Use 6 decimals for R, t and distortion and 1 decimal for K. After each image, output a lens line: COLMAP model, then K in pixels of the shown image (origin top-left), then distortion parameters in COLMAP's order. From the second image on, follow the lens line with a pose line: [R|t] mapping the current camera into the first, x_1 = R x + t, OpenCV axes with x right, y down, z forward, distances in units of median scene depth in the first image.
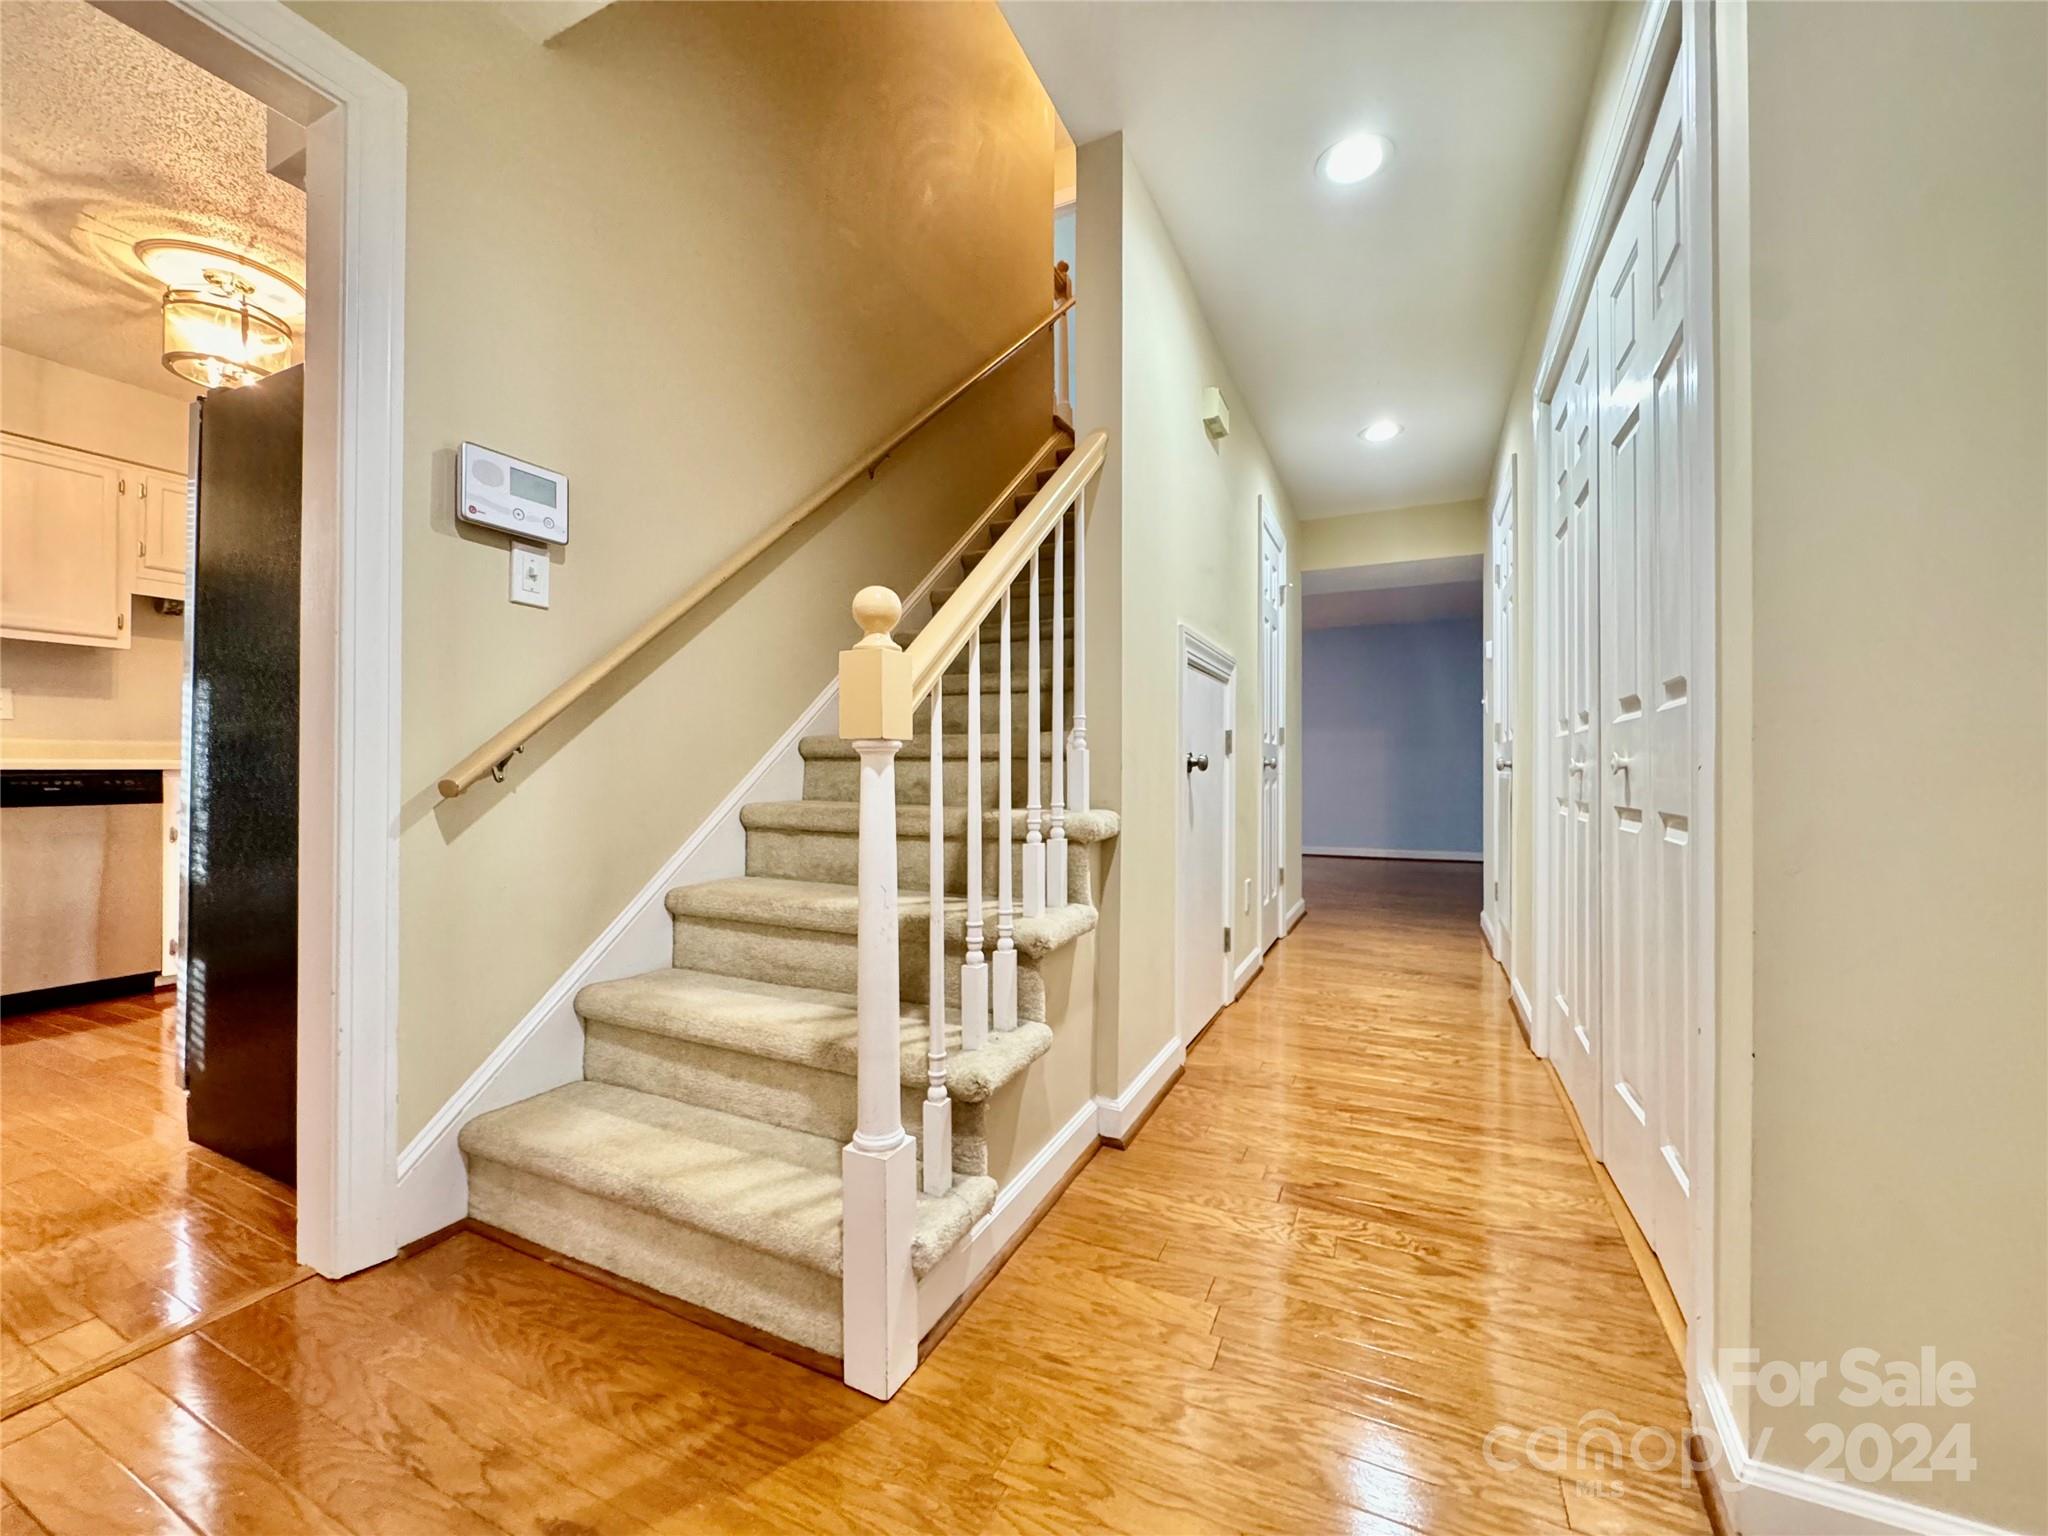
lens RADIAL K [[822.0, 0, 1015.0], [0, 822.0, 768.6], [0, 0, 1]] dist [0.000190, -0.000300]
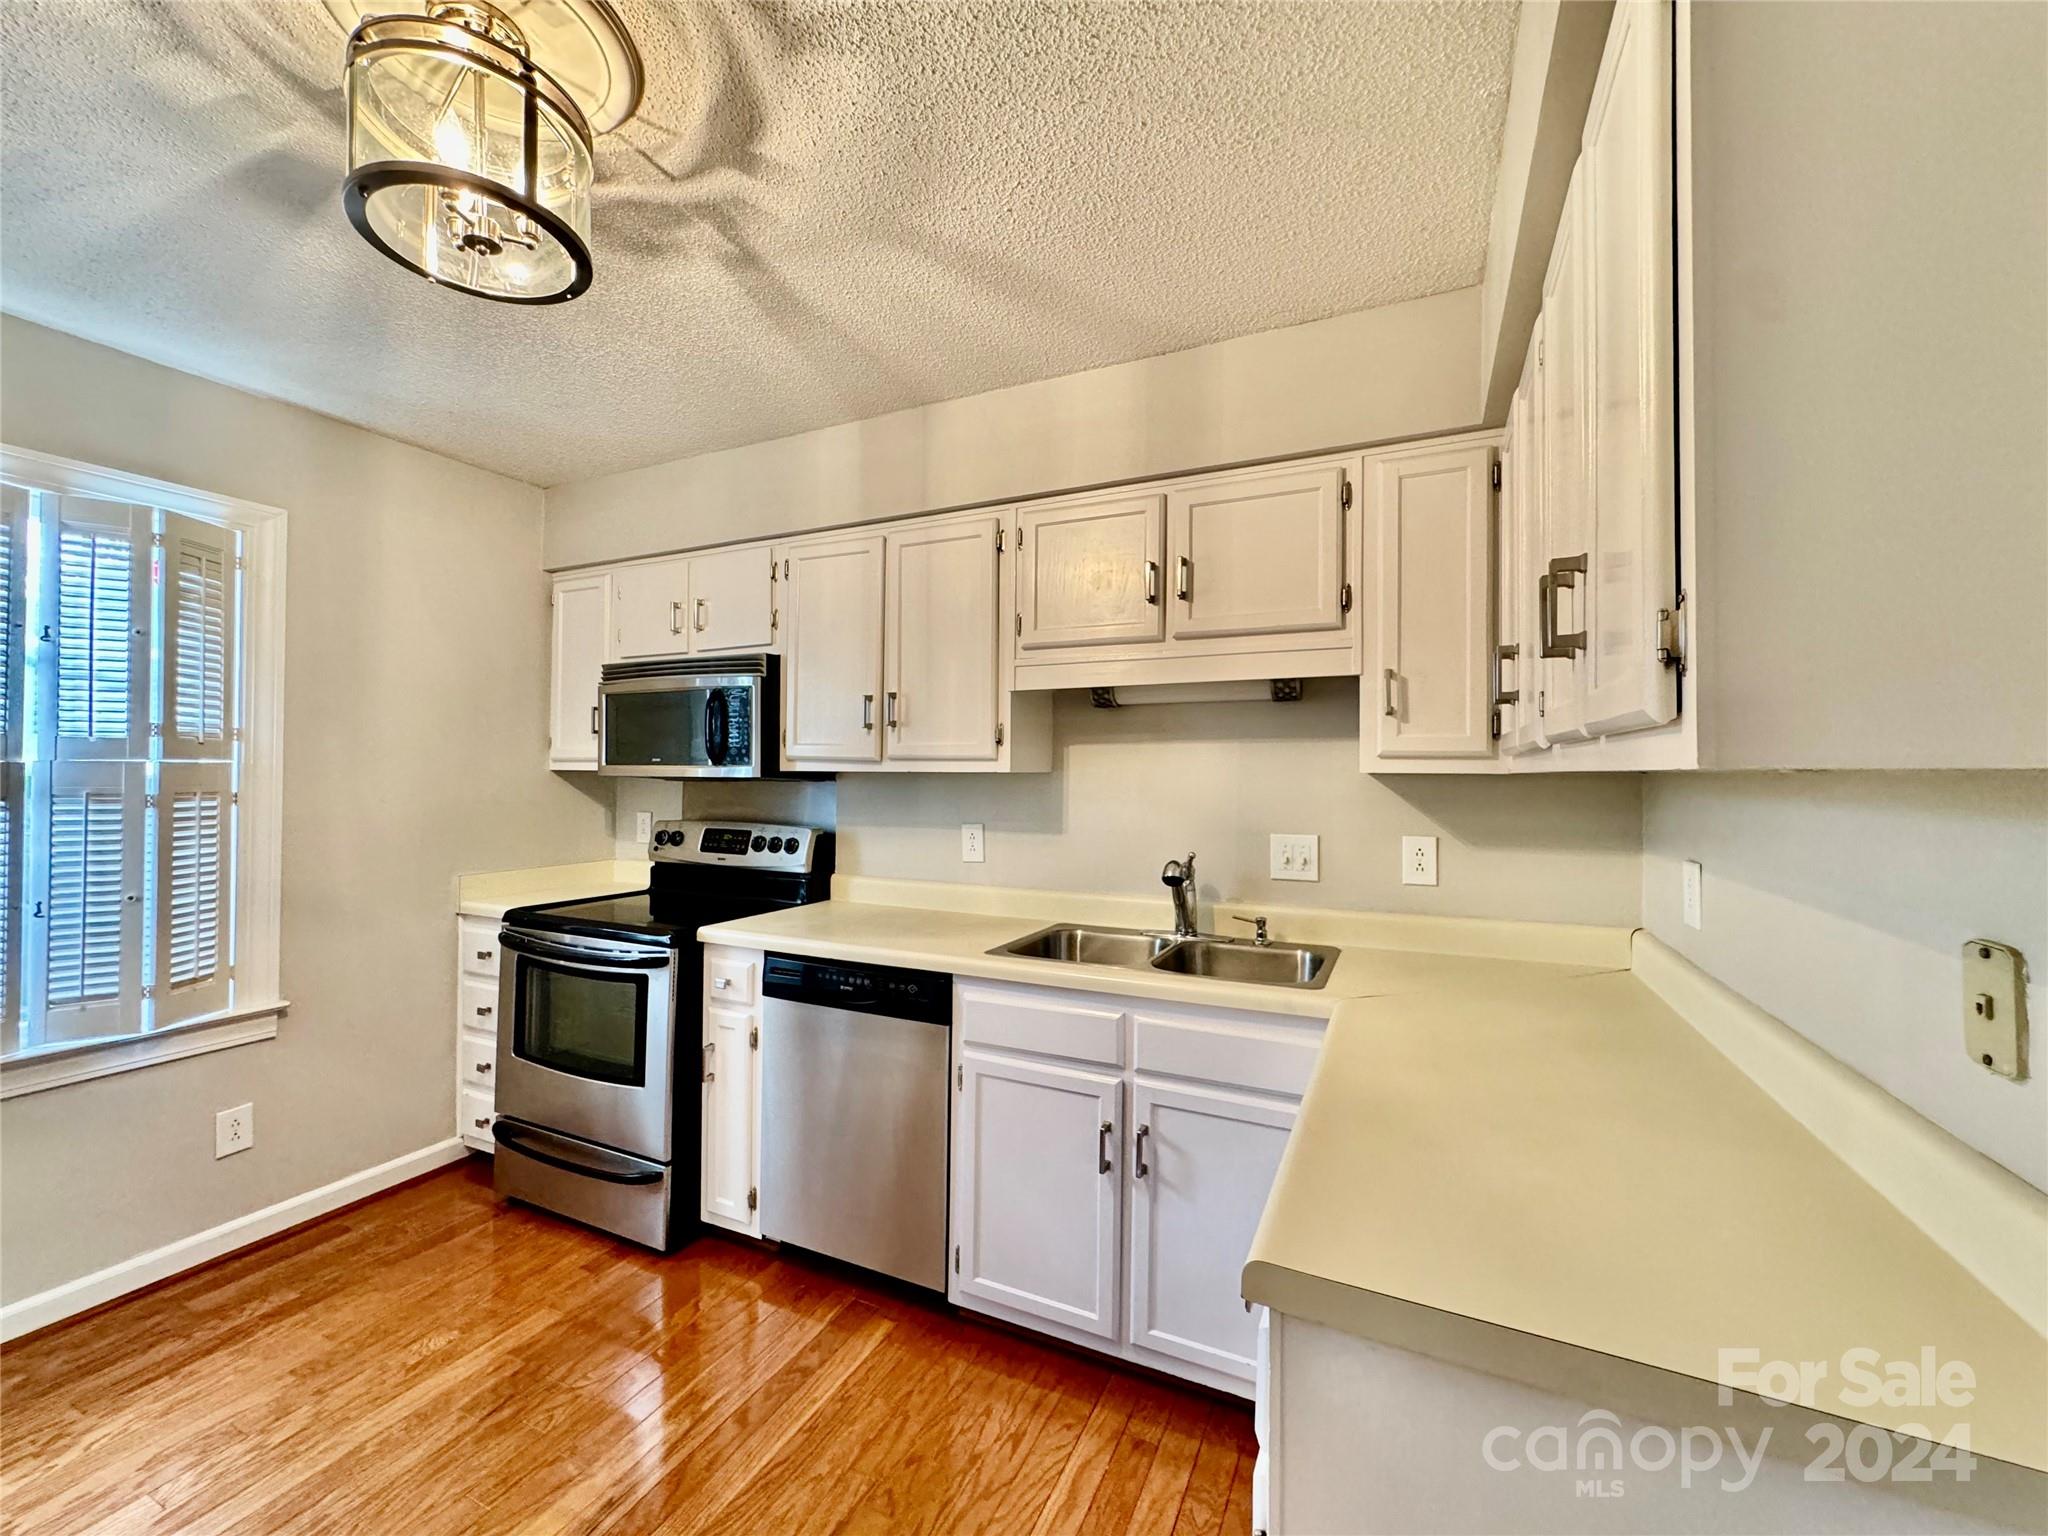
lens RADIAL K [[822.0, 0, 1021.5], [0, 822.0, 768.6], [0, 0, 1]] dist [0.000190, -0.000300]
pose [[0.008827, -0.012811, -0.999879, -0.388924], [-0.003446, 0.999912, -0.012841, -0.140056], [0.999955, 0.003559, 0.008782, 1.006713]]
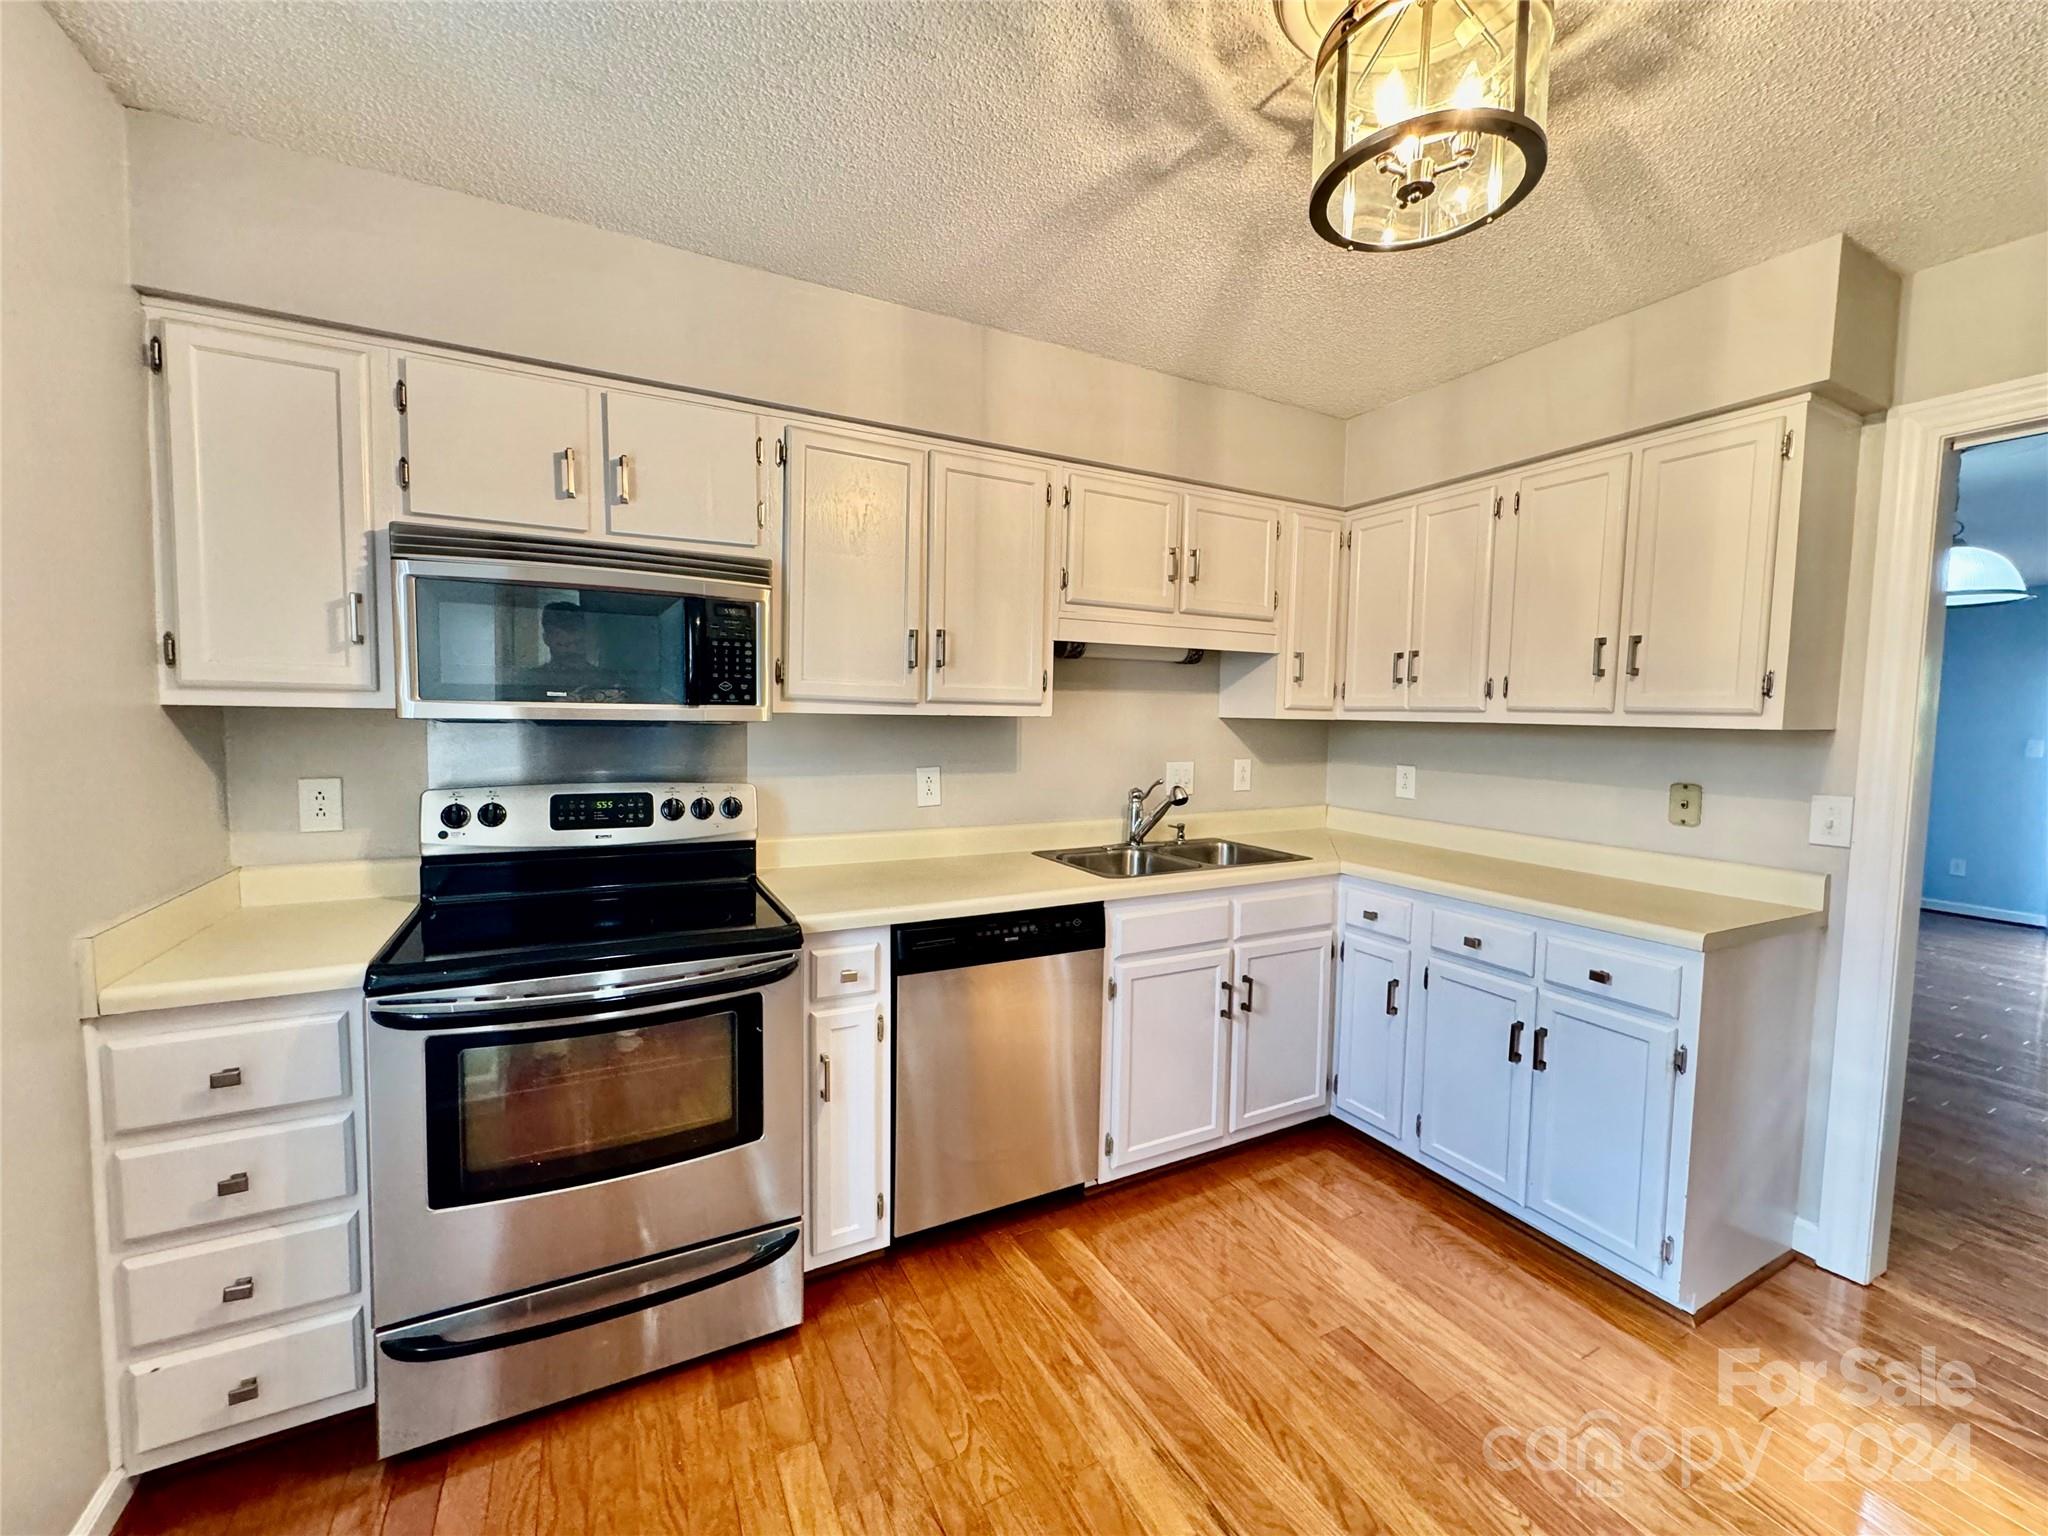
lens RADIAL K [[822.0, 0, 1022.5], [0, 822.0, 768.1], [0, 0, 1]] dist [0.000190, -0.000300]
pose [[0.805048, 0.050885, -0.591023, -0.659723], [-0.011364, 0.997454, 0.070398, -0.151261], [0.593101, -0.049958, 0.803577, 0.388131]]
